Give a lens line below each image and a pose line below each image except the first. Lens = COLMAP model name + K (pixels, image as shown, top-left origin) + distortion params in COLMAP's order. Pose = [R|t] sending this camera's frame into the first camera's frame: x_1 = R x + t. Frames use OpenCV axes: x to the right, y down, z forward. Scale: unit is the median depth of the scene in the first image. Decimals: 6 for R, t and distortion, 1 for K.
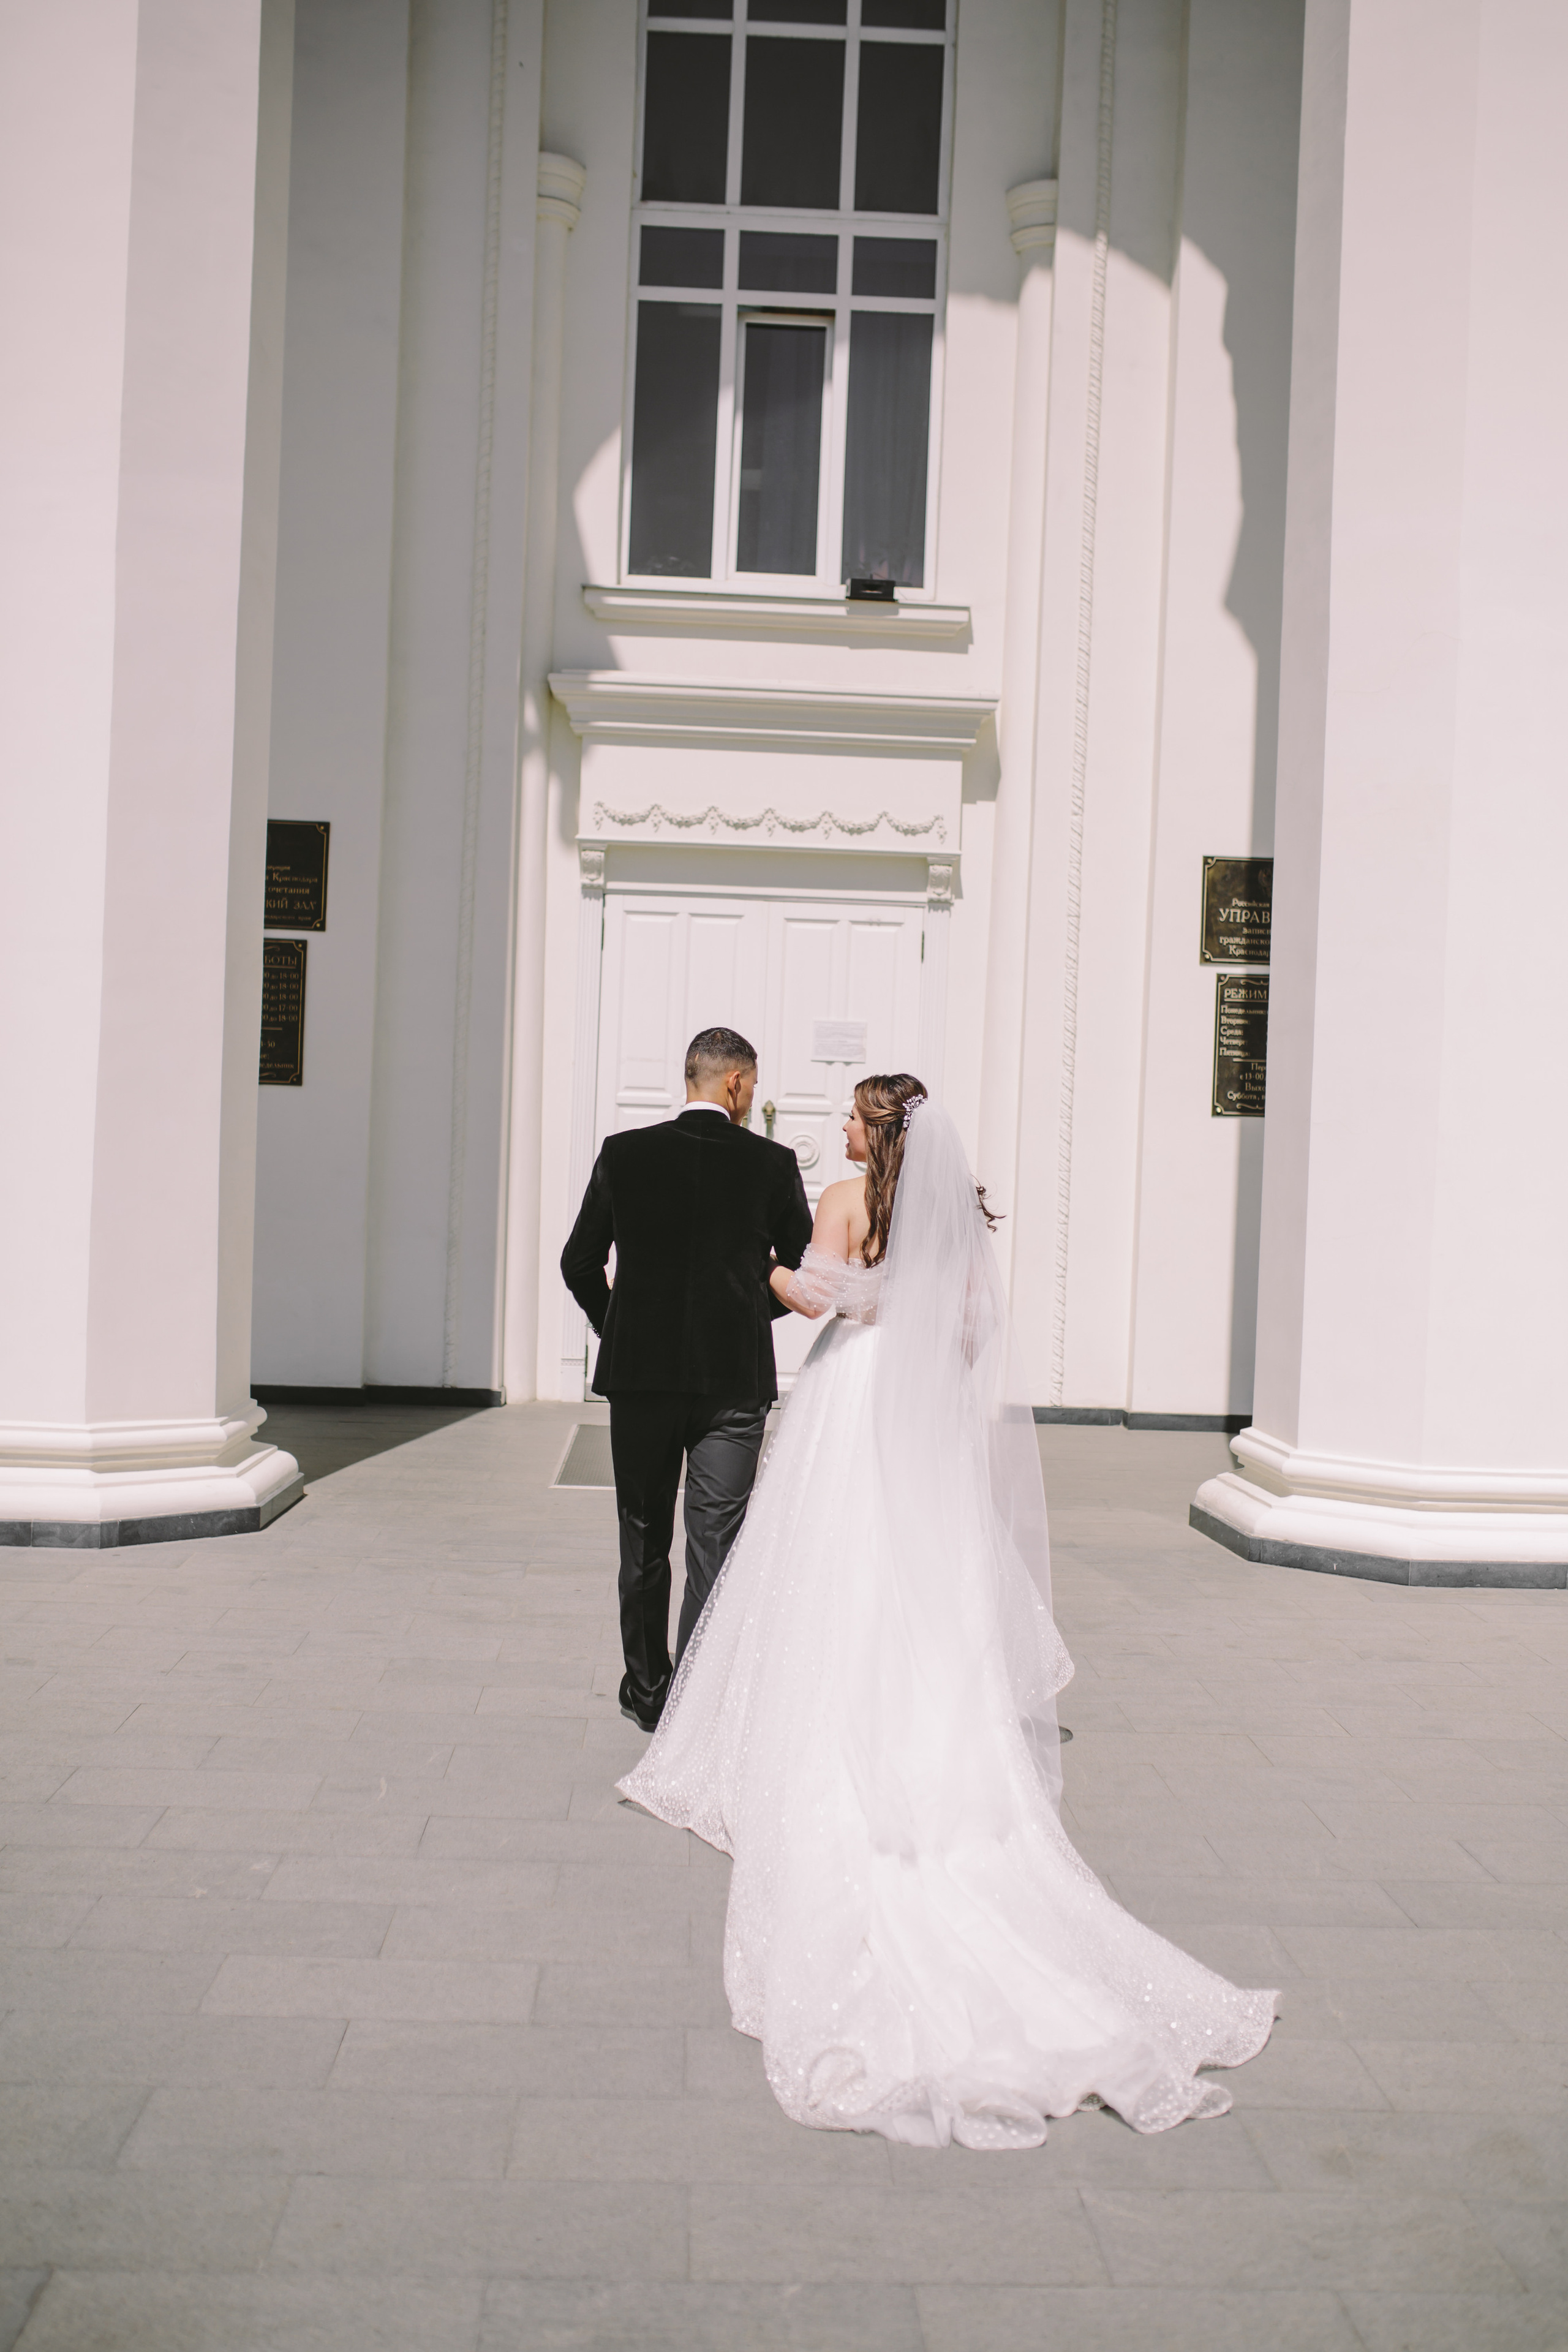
lens RADIAL K [[2368.0, 0, 784.0], [0, 2368.0, 1176.0], [0, 0, 1]] dist [-0.070799, 0.112864]
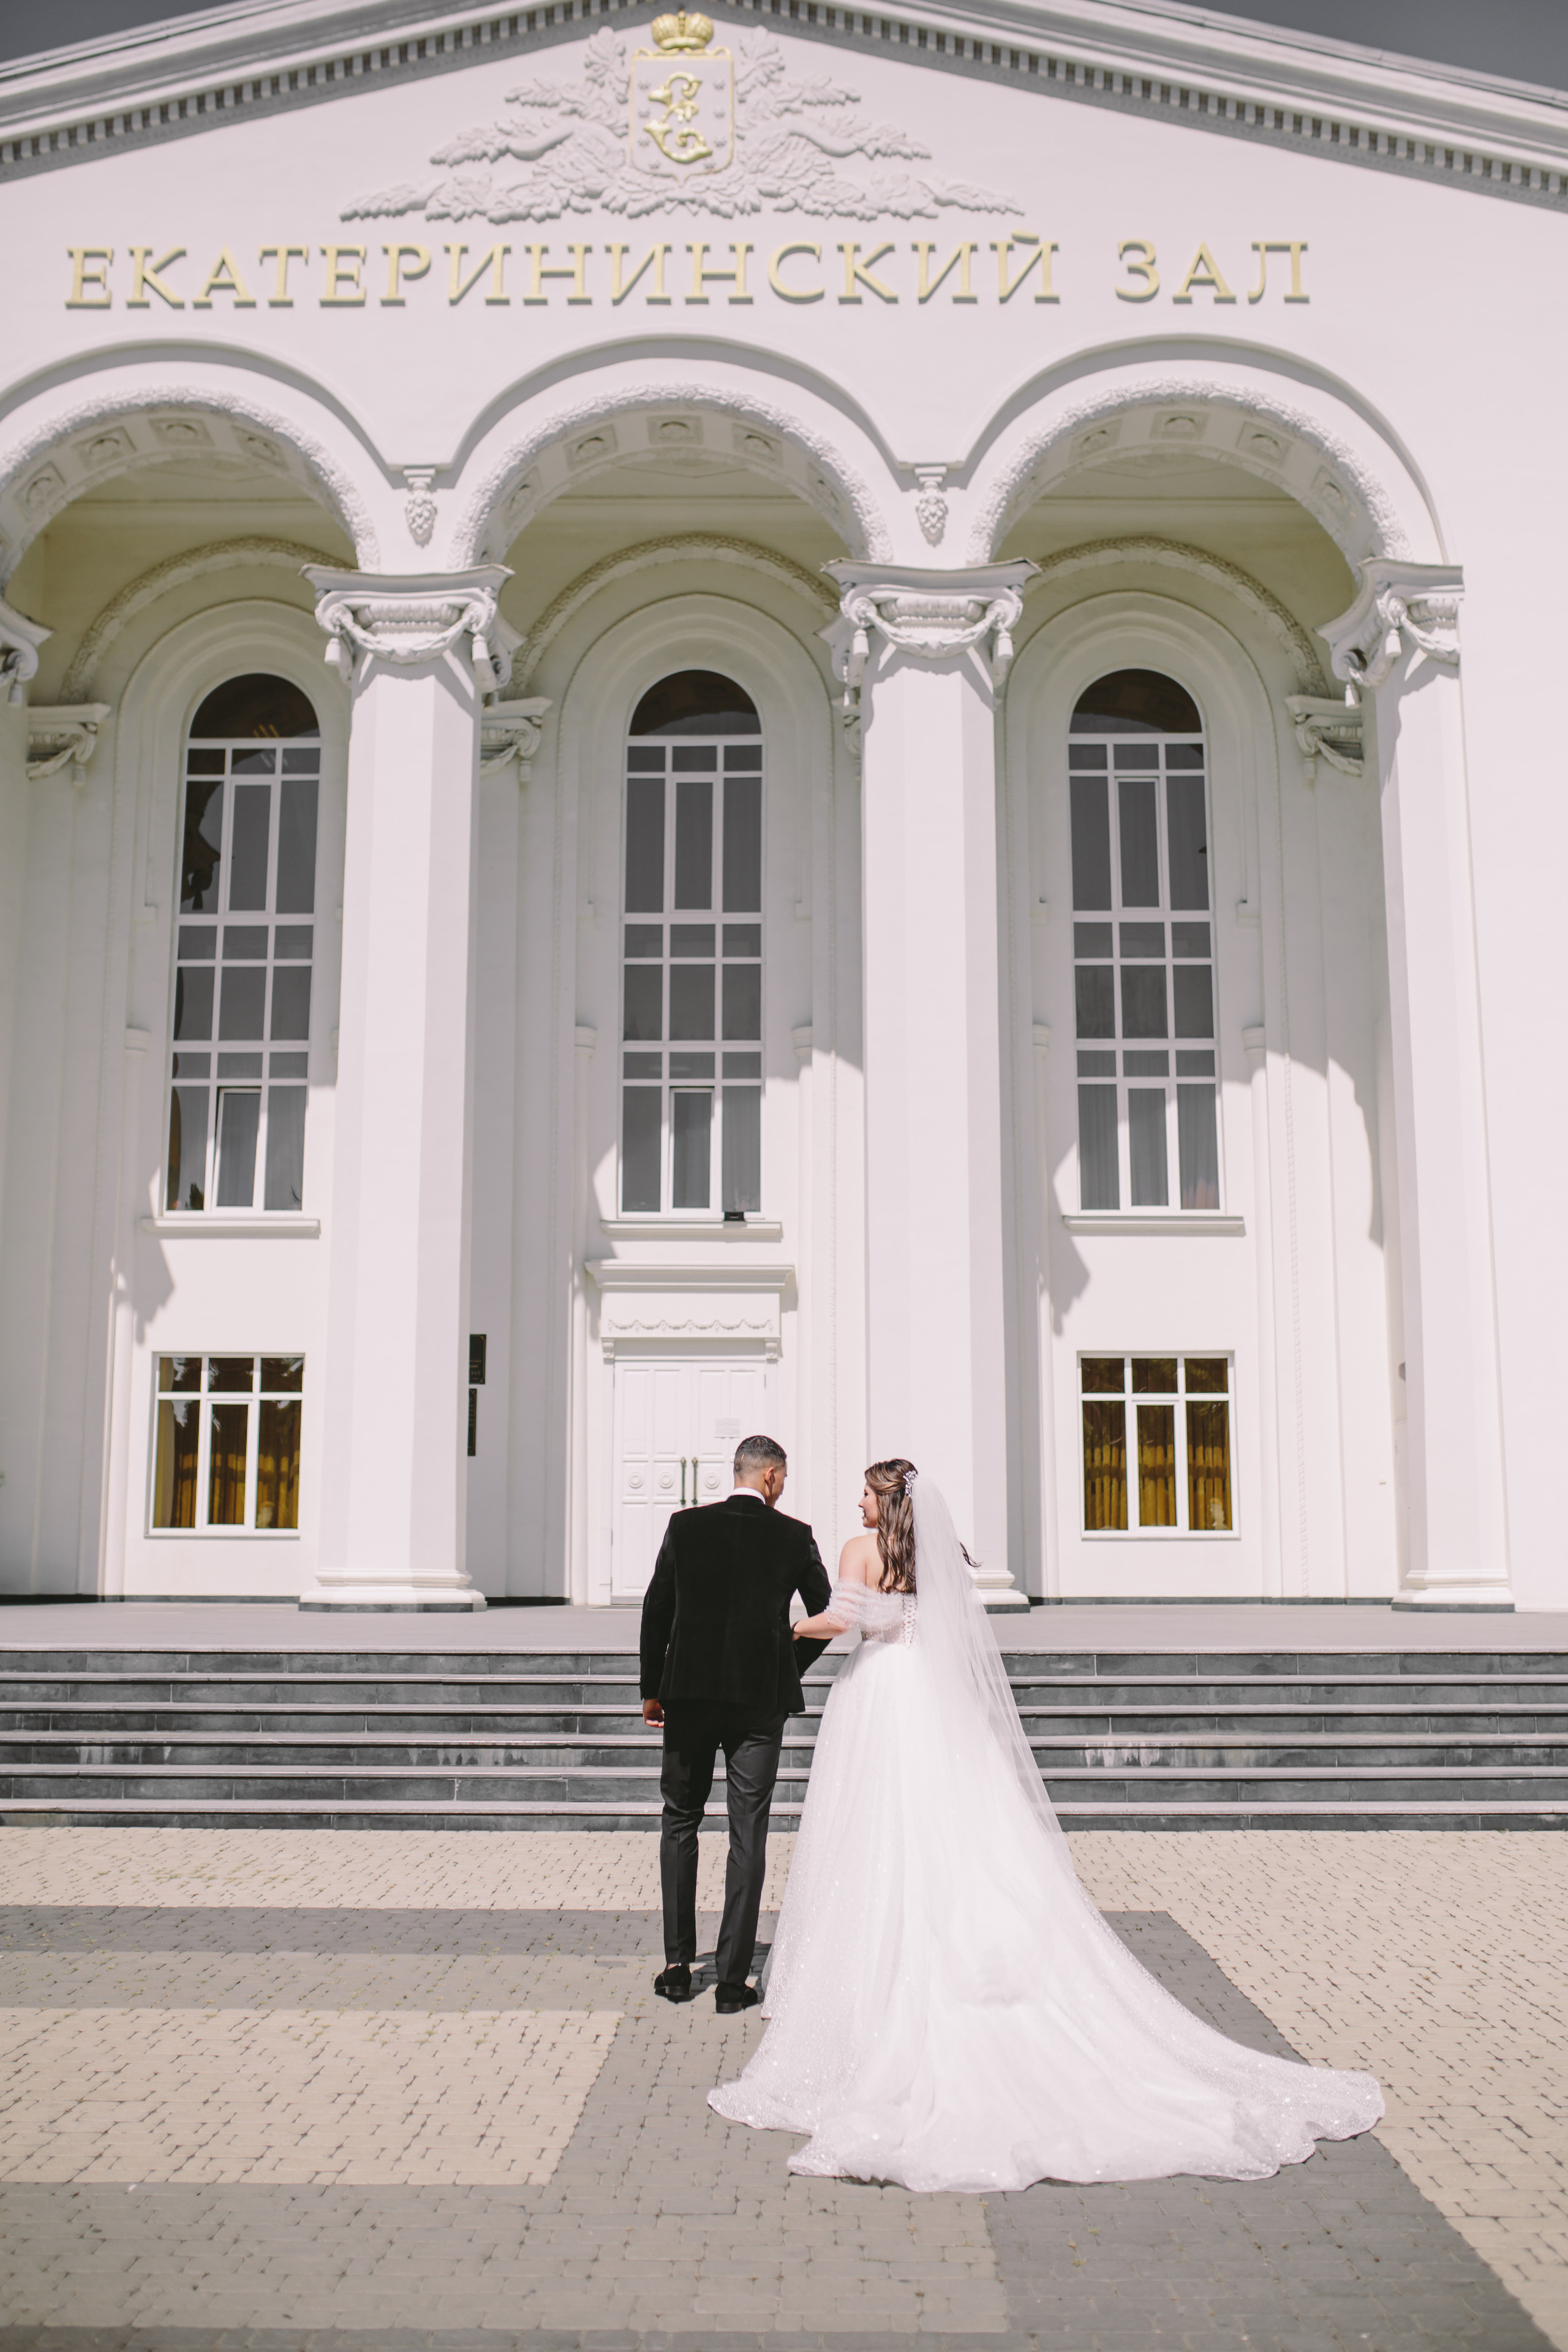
lens RADIAL K [[2286.7, 0, 784.4], [0, 2286.7, 1185.8], [0, 0, 1]] dist [-0.069251, 0.127419]
pose [[0.998525, -0.043179, -0.032922, 0.154671], [0.036419, 0.982298, -0.183748, 0.110100], [0.040273, 0.182278, 0.982422, -1.062615]]
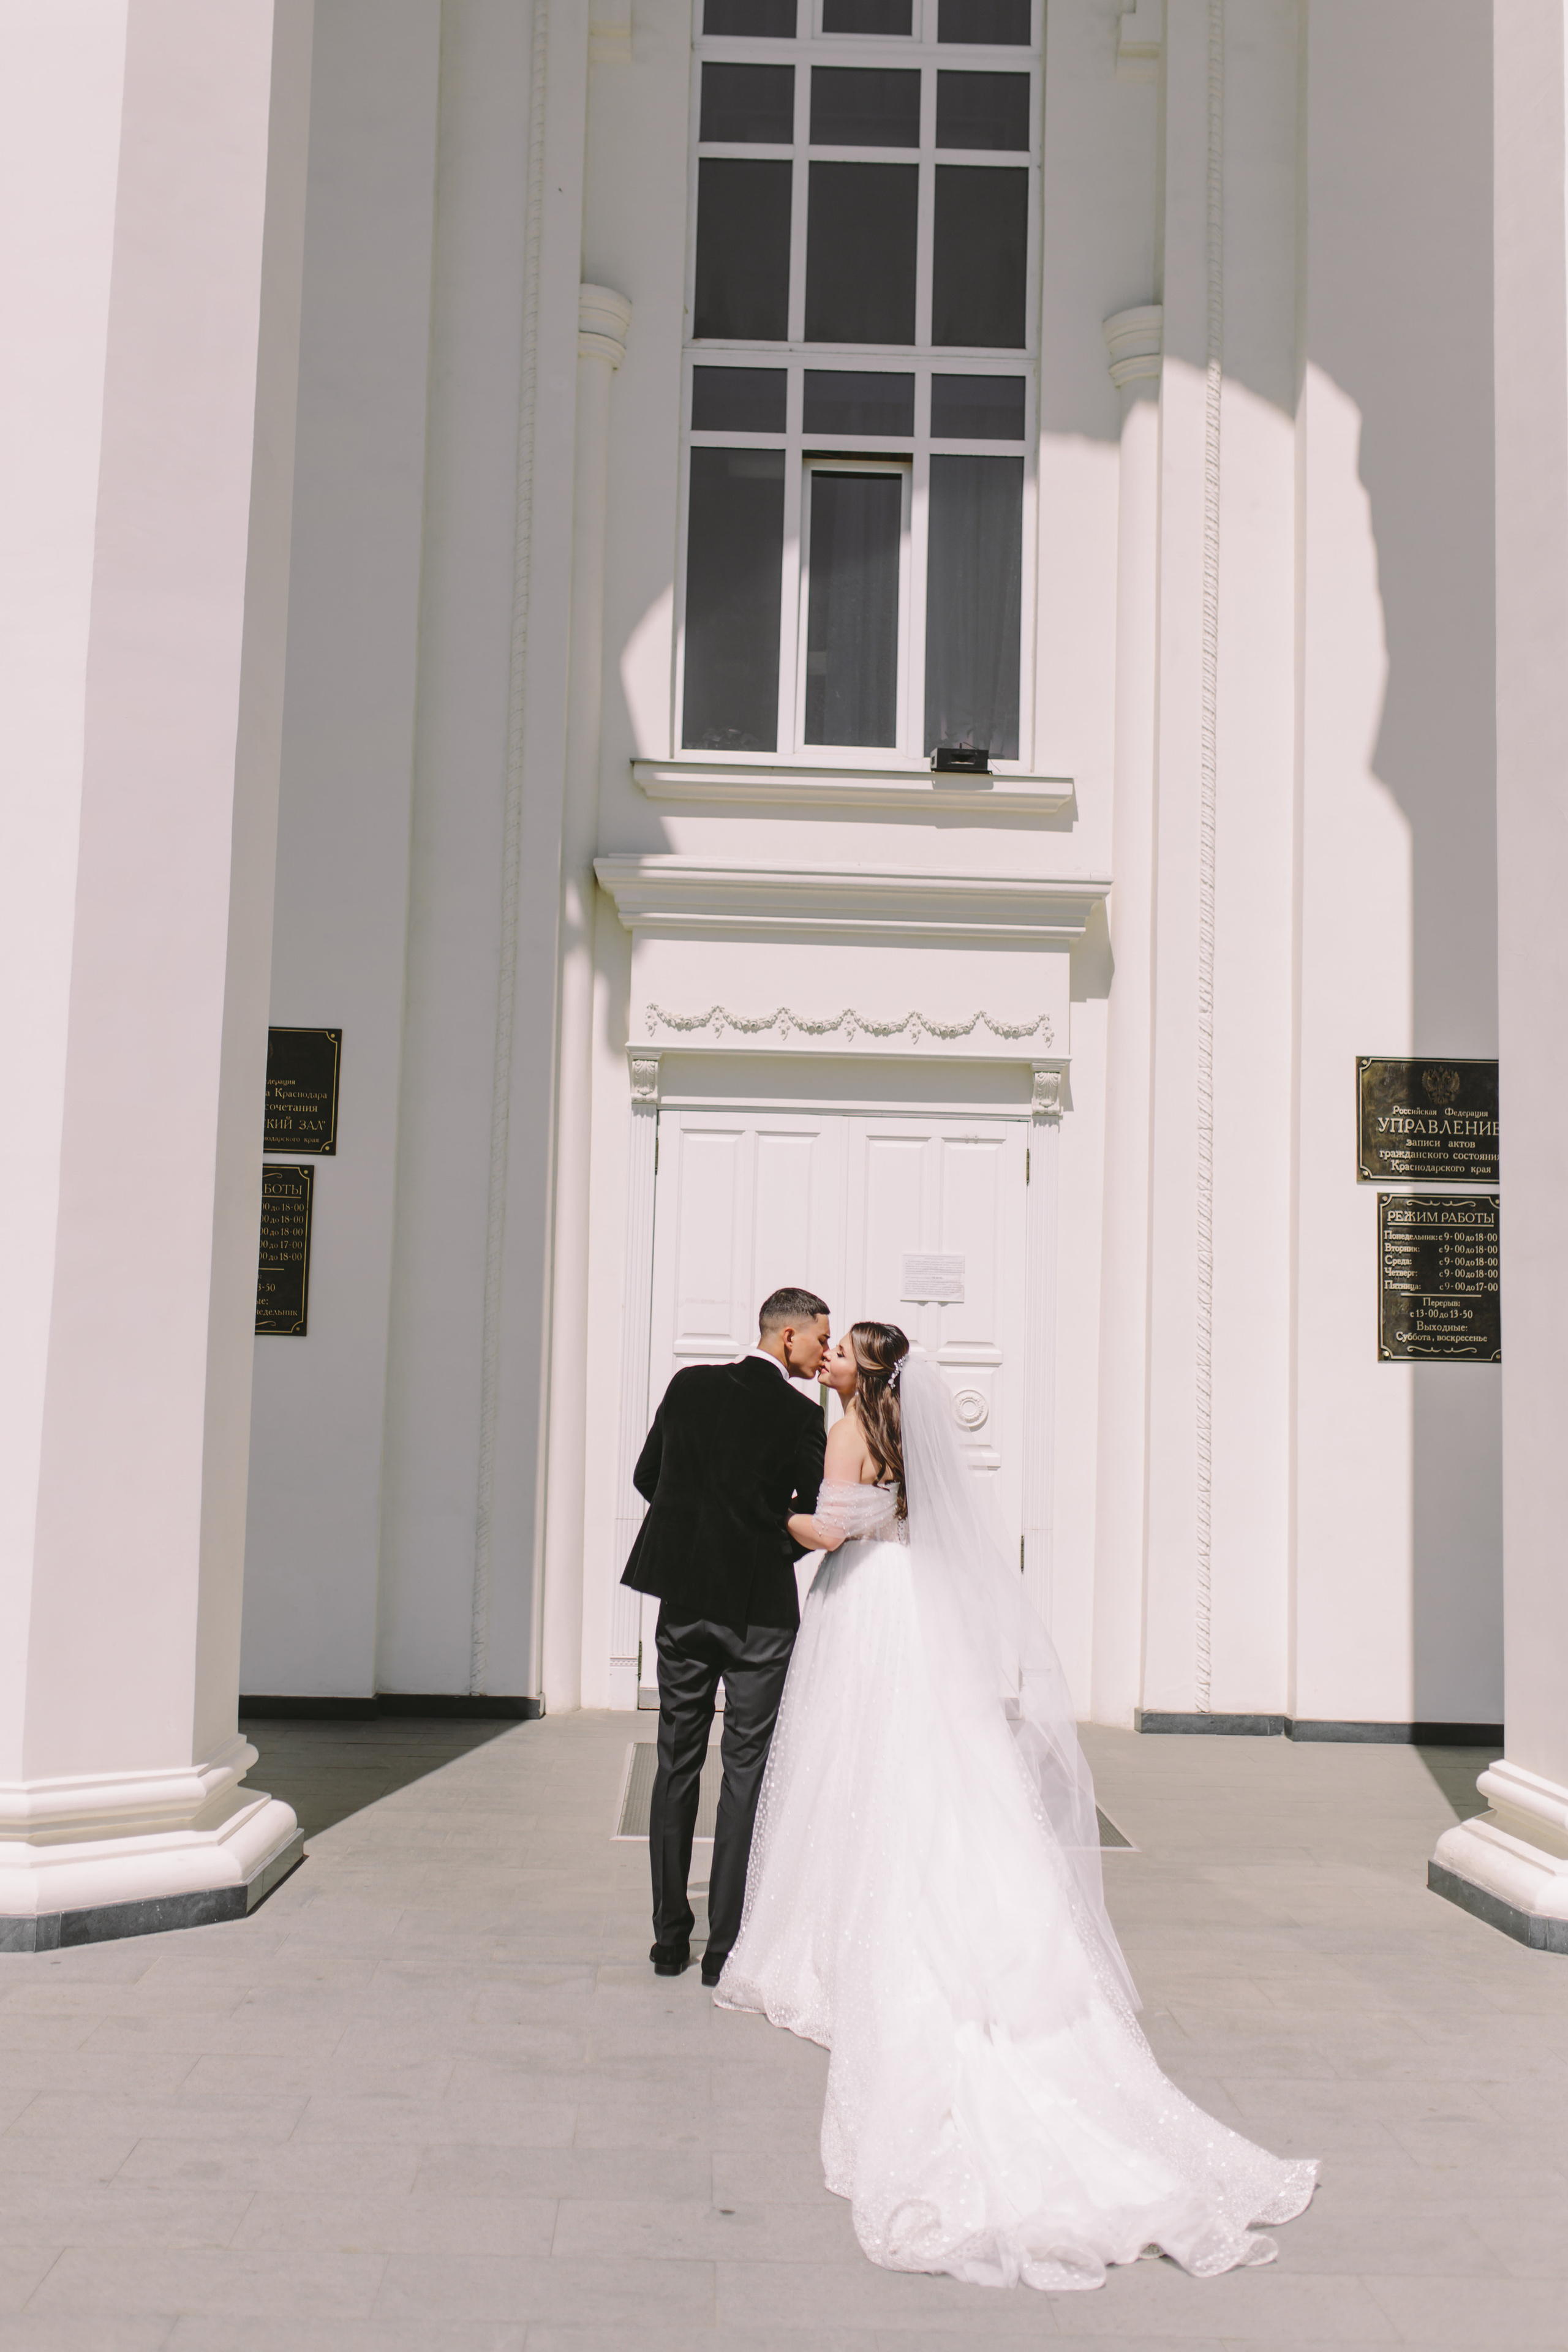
lens RADIAL K [[2417.1, 0, 750.8], [0, 2417.1, 1127.9], [0, 0, 1]] dist [-0.008485, 0.003654]
pose [[0.999784, -0.011576, -0.017260, -0.027418], [0.009422, 0.992726, -0.120029, -0.006517], [0.018524, 0.119841, 0.992620, 0.126480]]
